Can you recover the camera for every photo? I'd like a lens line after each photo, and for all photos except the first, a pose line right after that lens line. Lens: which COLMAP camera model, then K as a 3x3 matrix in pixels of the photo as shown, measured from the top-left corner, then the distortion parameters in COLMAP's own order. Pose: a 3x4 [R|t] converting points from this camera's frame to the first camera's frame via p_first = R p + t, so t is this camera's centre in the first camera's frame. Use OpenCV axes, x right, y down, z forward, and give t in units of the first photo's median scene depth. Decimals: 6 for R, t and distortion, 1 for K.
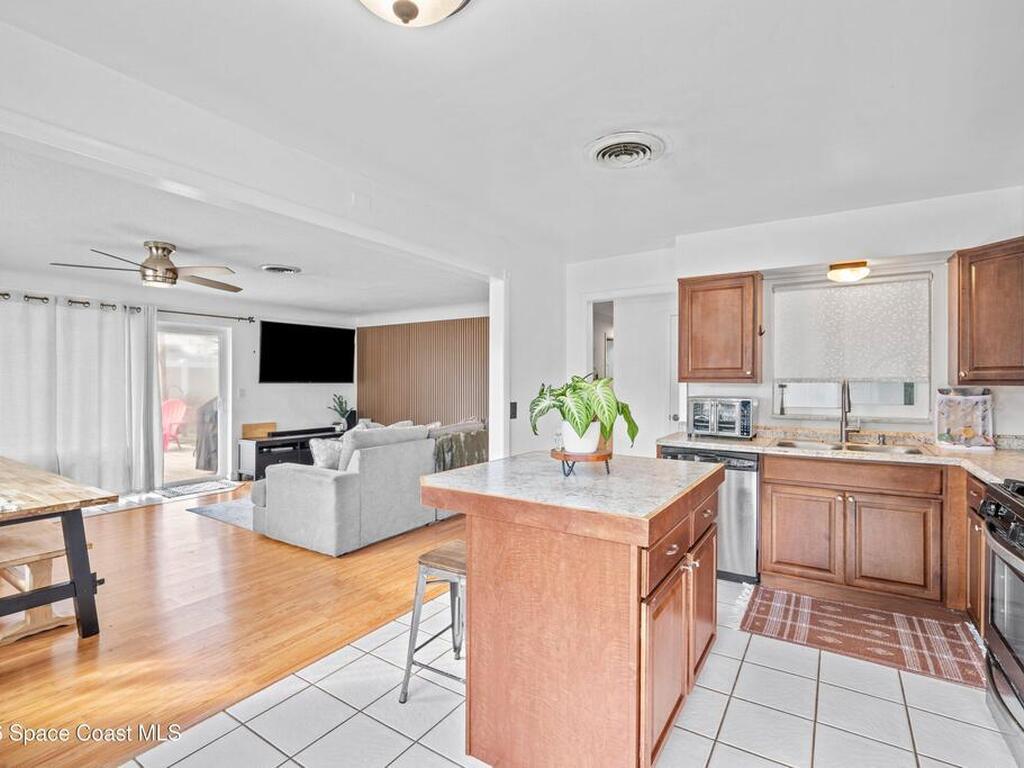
lens RADIAL K [[506.1, 0, 512.0], [0, 506.1, 384.0], [0, 0, 1]] dist [-0.007522, 0.001065]
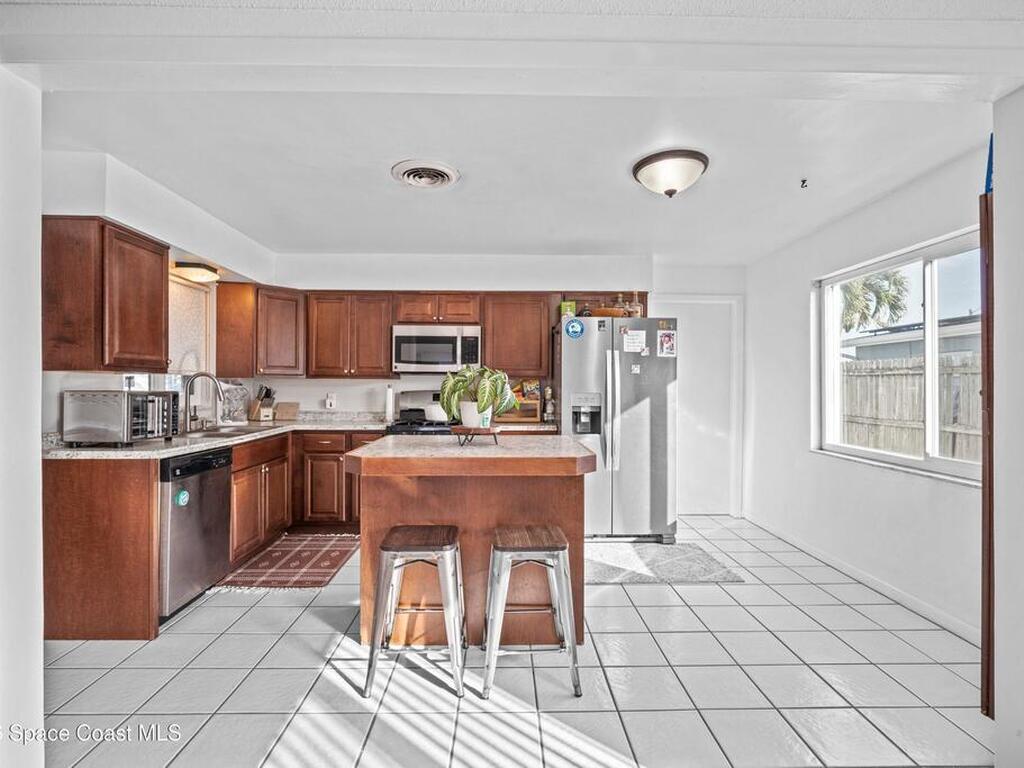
lens RADIAL K [[506.1, 0, 512.0], [0, 506.1, 384.0], [0, 0, 1]] dist [-0.007522, 0.001065]
pose [[-0.568552, -0.001088, 0.822647, -0.661204], [-0.001960, 0.999998, -0.000032, 0.017061], [-0.822645, -0.001631, -0.568553, 1.156771]]
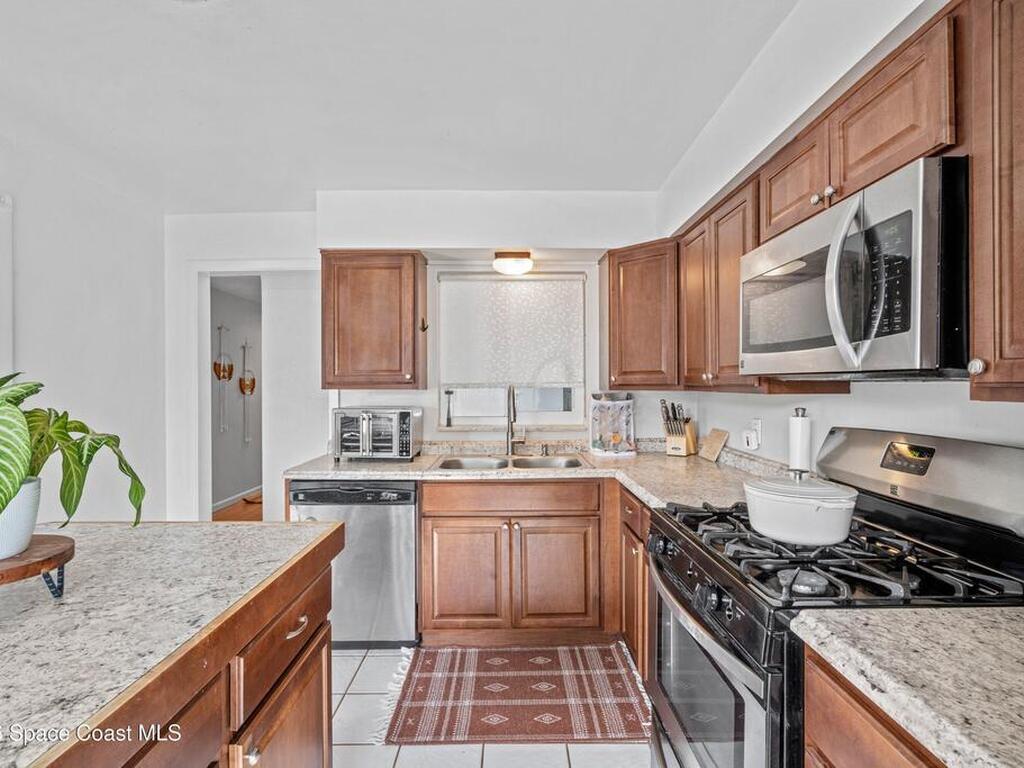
lens RADIAL K [[506.1, 0, 512.0], [0, 506.1, 384.0], [0, 0, 1]] dist [-0.007522, 0.001065]
pose [[0.838222, -0.002096, 0.545325, 0.193996], [0.006767, 0.999956, -0.006559, -0.004459], [-0.545287, 0.009189, 0.838199, 0.277487]]
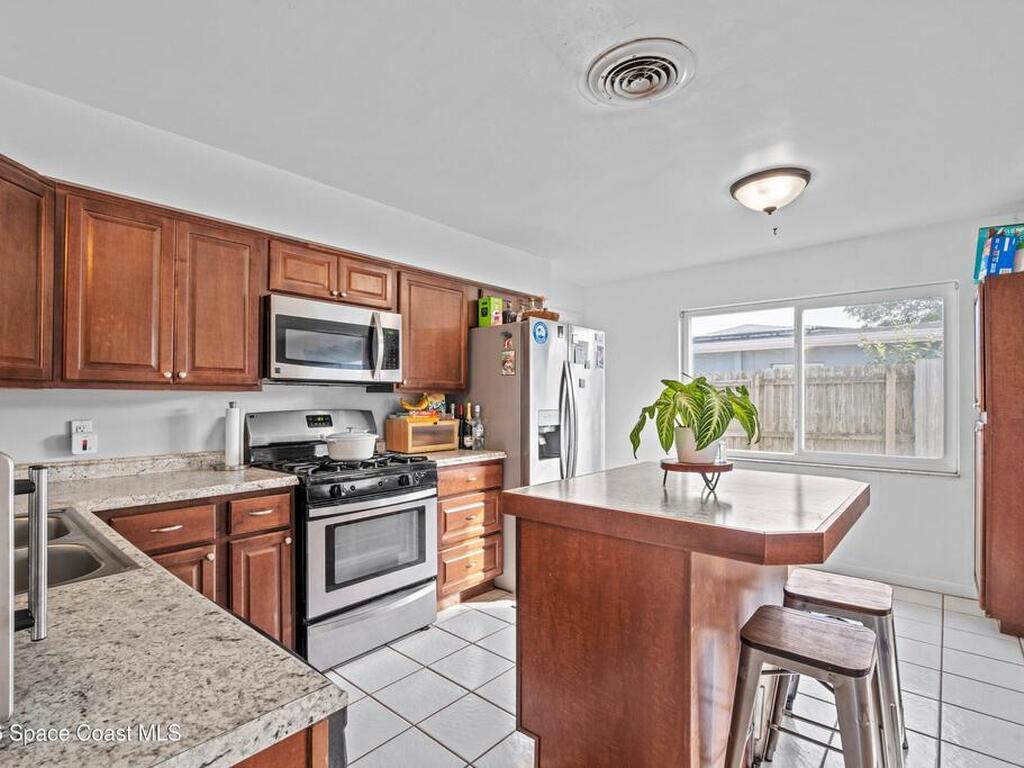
lens RADIAL K [[506.1, 0, 512.0], [0, 506.1, 384.0], [0, 0, 1]] dist [-0.007522, 0.001065]
pose [[-0.989909, -0.009477, 0.141384, 0.233986], [-0.011651, 0.999826, -0.014560, -0.001251], [-0.141221, -0.016060, -0.989848, 1.347580]]
